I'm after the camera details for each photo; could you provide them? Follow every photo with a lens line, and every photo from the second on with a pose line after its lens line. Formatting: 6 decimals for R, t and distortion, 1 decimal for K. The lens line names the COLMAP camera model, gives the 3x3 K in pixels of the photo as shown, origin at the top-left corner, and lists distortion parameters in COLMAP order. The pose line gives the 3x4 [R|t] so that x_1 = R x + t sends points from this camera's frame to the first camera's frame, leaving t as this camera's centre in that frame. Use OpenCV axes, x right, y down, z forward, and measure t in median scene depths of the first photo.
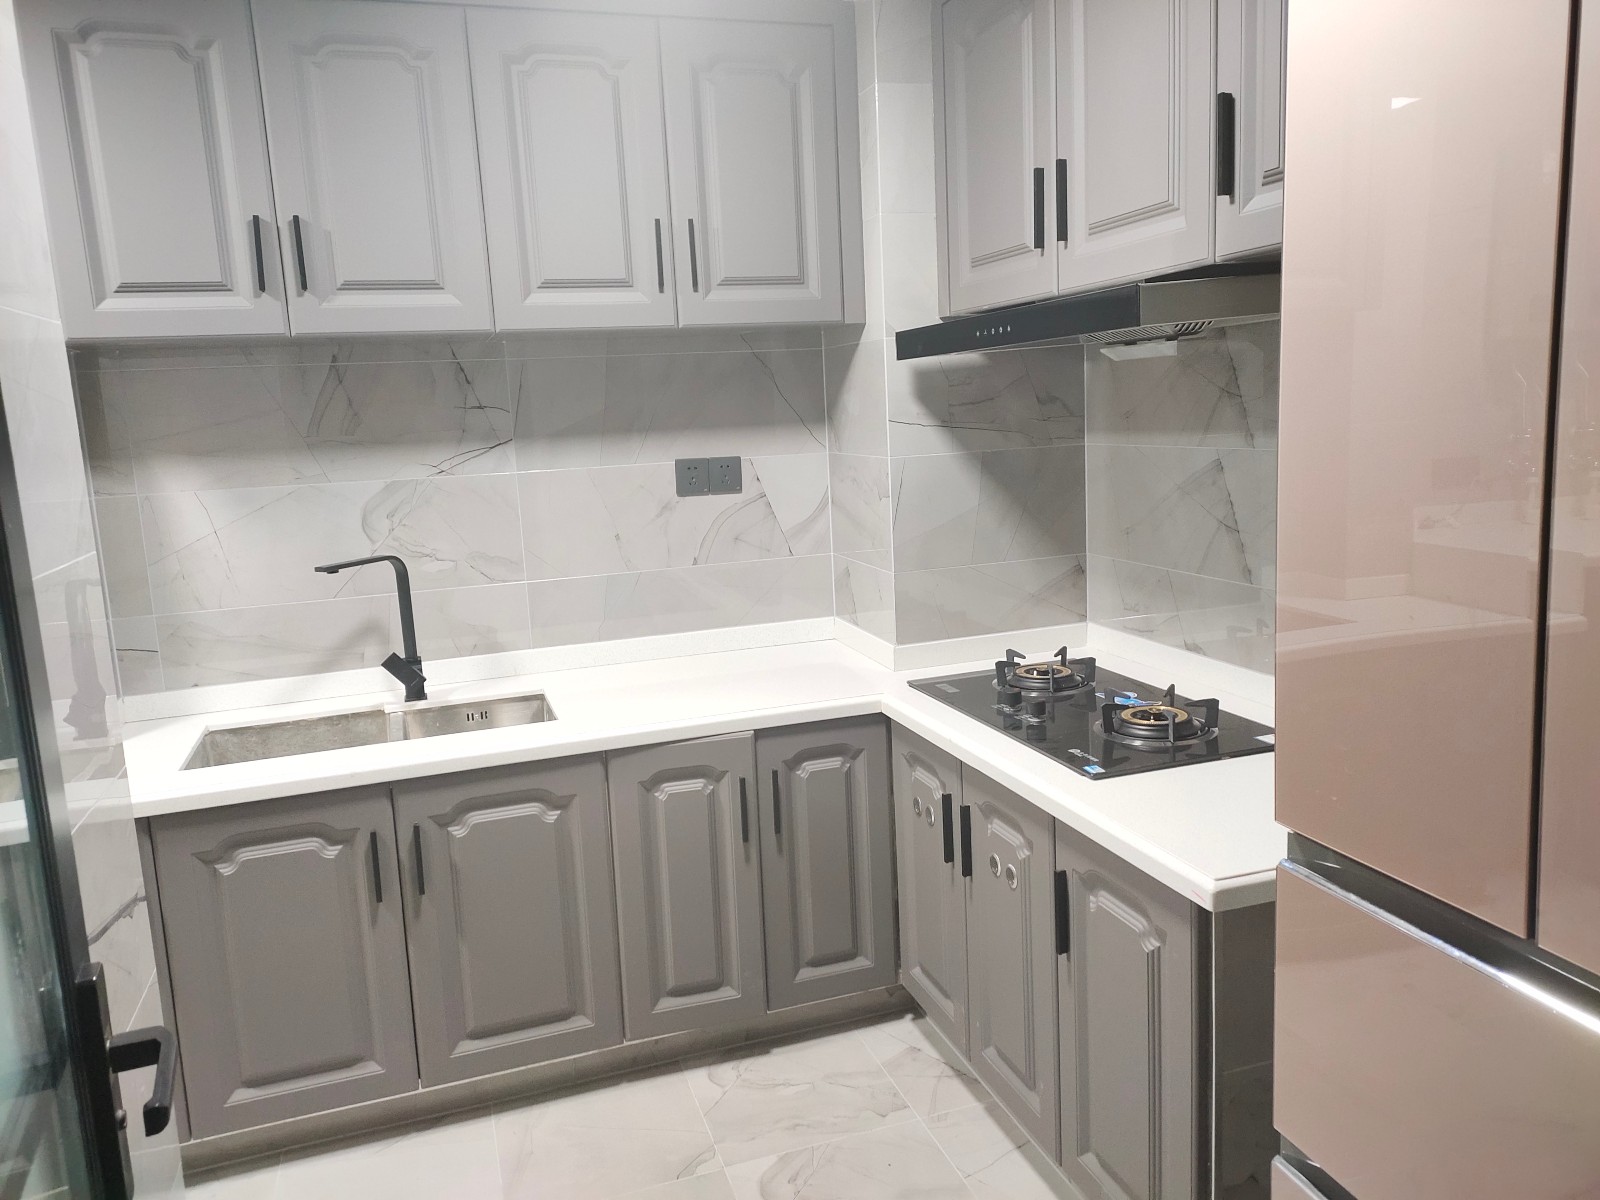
lens RADIAL K [[1184.4, 0, 799.9], [0, 1184.4, 597.2], [0, 0, 1]] dist [0.056758, -0.024313]
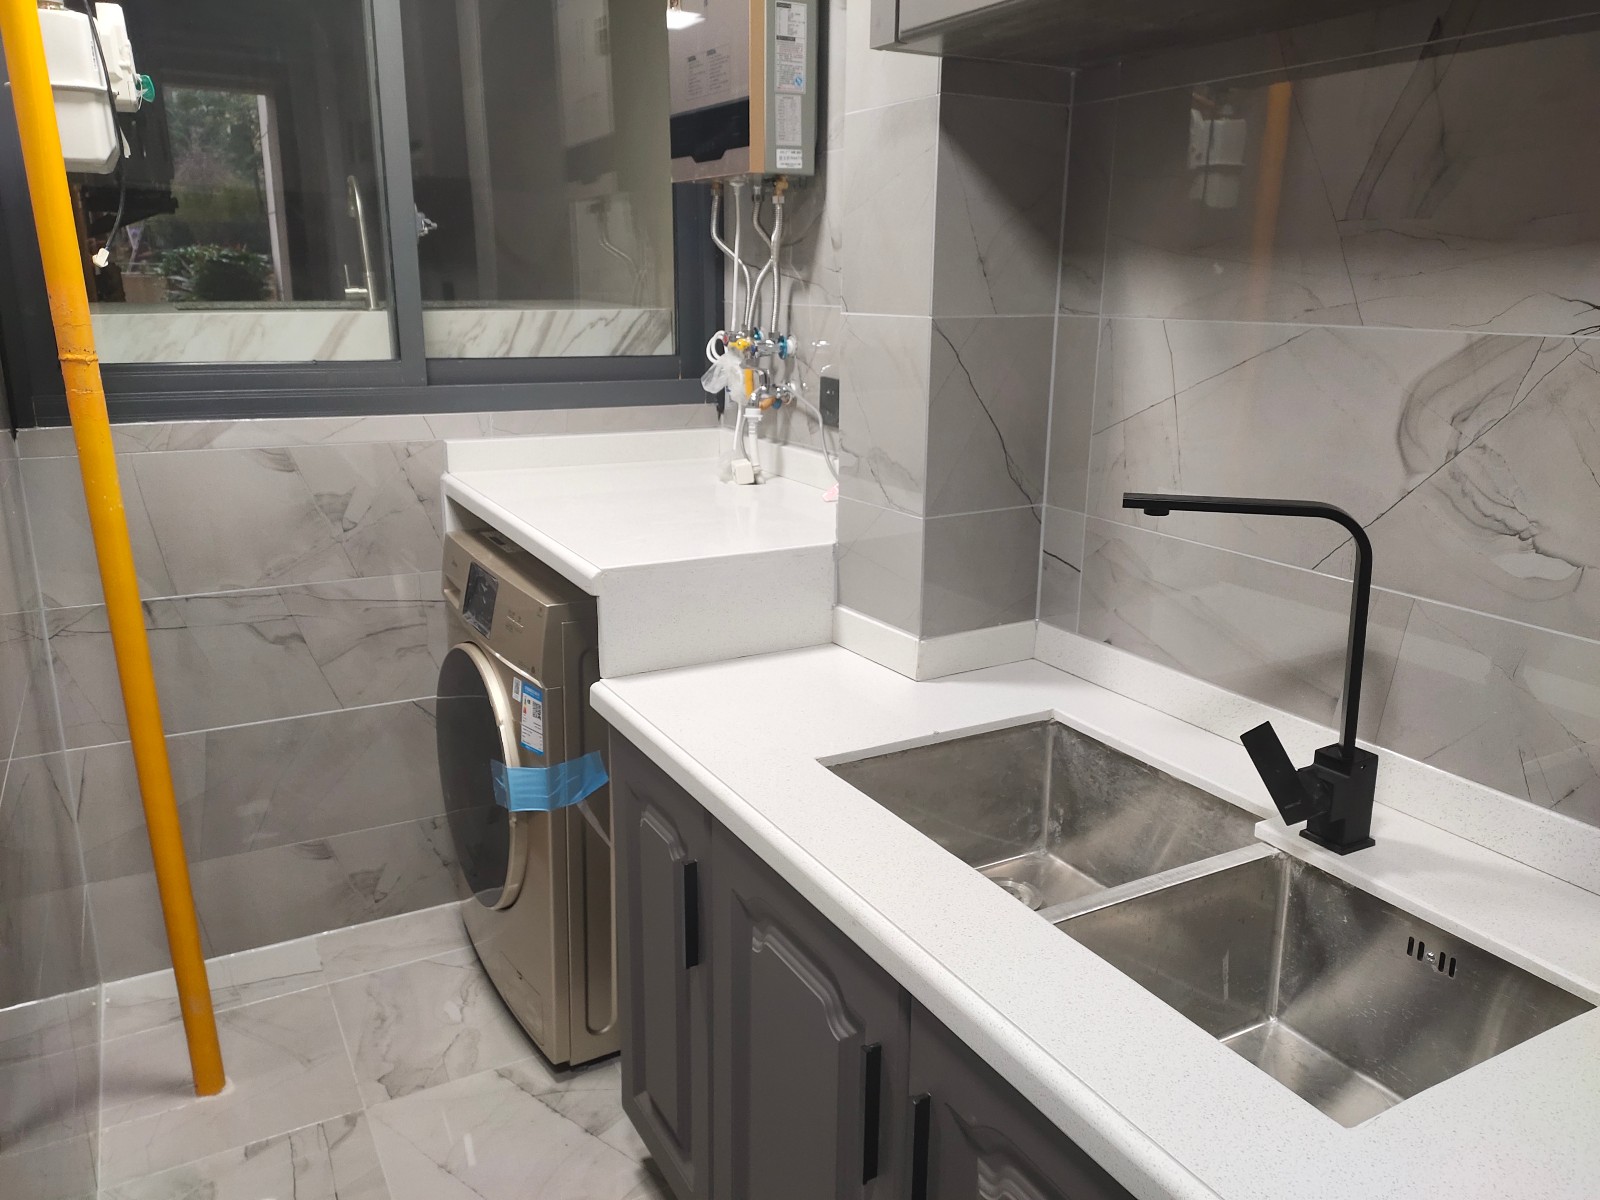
lens RADIAL K [[1184.4, 0, 802.0], [0, 1184.4, 592.1], [0, 0, 1]] dist [0.056758, -0.024313]
pose [[0.199409, 0.302715, -0.931987, 0.021461], [-0.177052, 0.946565, 0.269568, -0.085092], [0.963789, 0.111256, 0.242350, 0.694590]]
